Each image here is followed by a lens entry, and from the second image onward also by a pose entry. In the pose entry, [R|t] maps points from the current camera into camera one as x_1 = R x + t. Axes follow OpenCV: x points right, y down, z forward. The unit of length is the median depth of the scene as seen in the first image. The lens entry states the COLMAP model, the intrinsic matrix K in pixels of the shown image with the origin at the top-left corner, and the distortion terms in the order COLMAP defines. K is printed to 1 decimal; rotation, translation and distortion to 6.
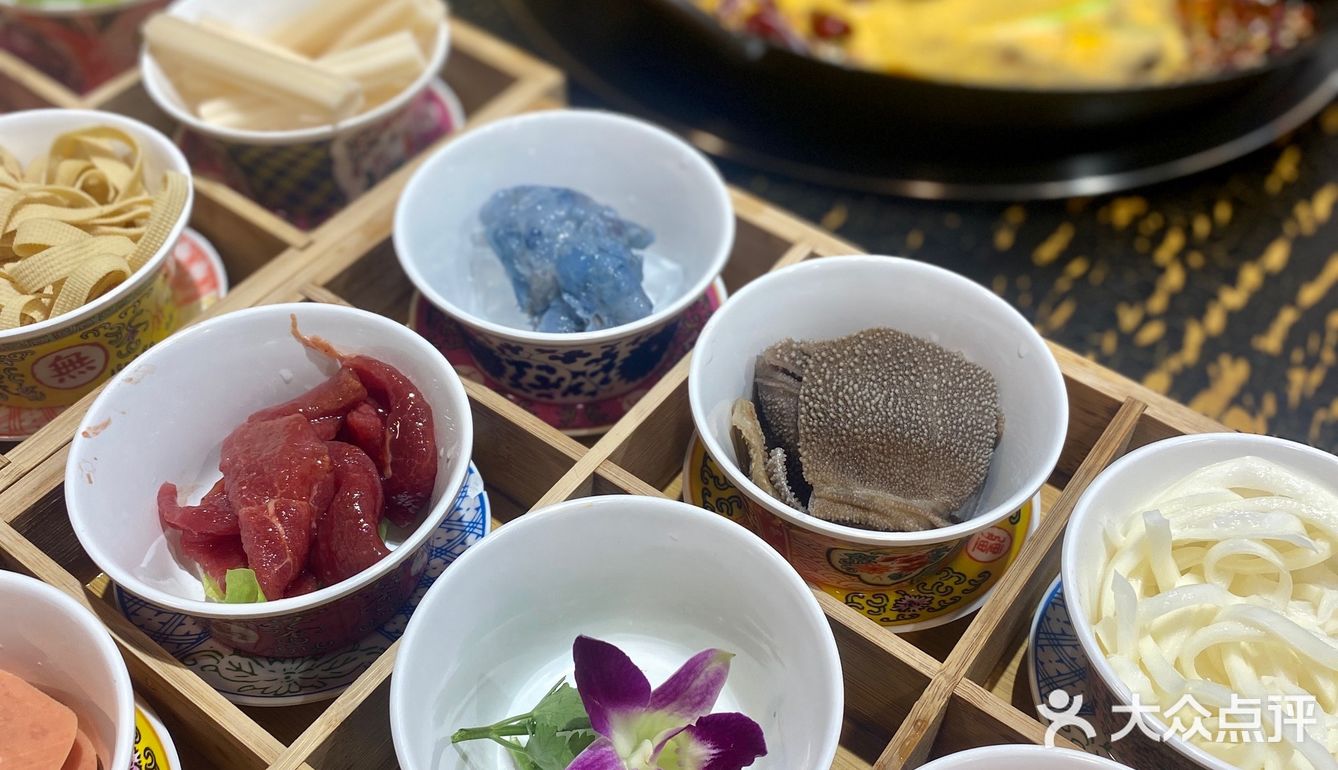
lens RADIAL K [[1283.6, 0, 665.4], [0, 1283.6, 386.7], [0, 0, 1]] dist [-0.002401, 0.000000]
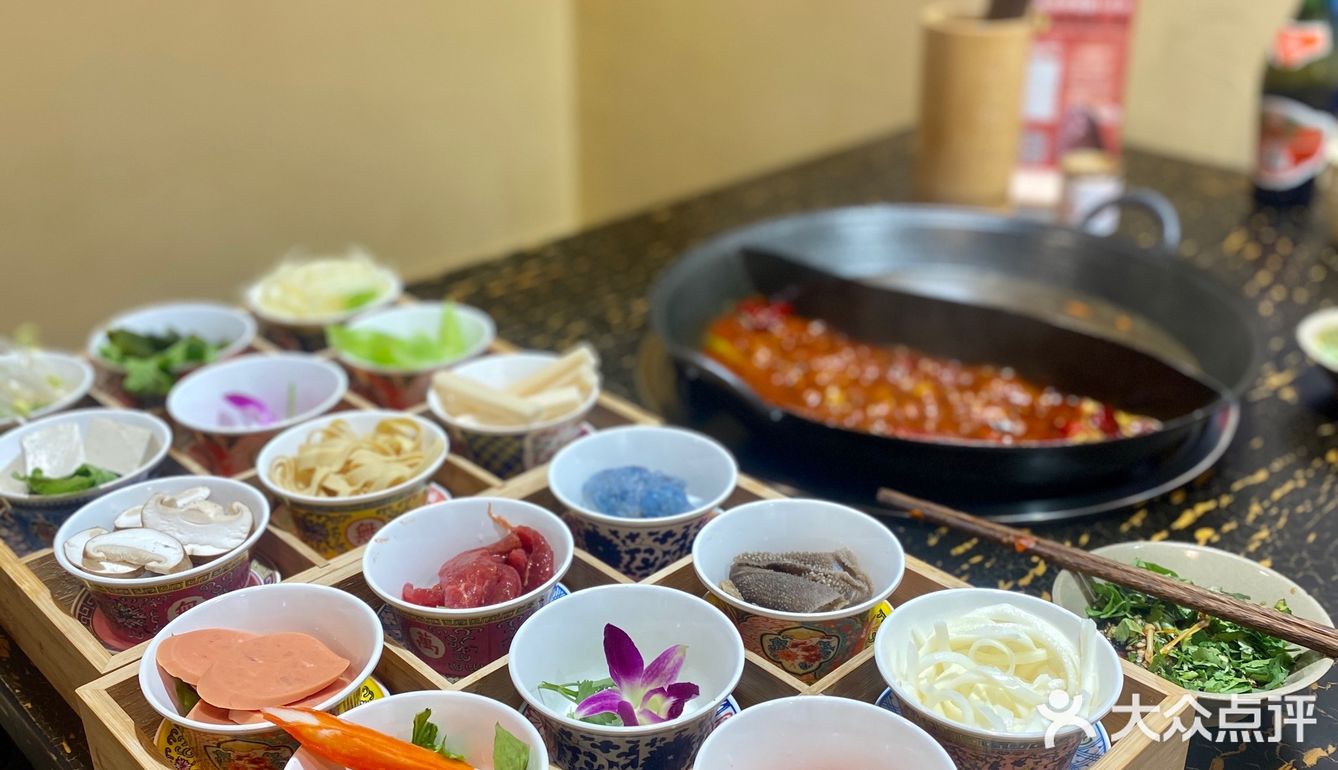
lens RADIAL K [[1283.6, 0, 671.0], [0, 1283.6, 380.2], [0, 0, 1]] dist [-0.002401, 0.000000]
pose [[0.986773, 0.050120, -0.154168, 0.240903], [-0.108784, 0.909816, -0.400502, 0.488130], [0.120191, 0.411975, 0.903233, -0.704318]]
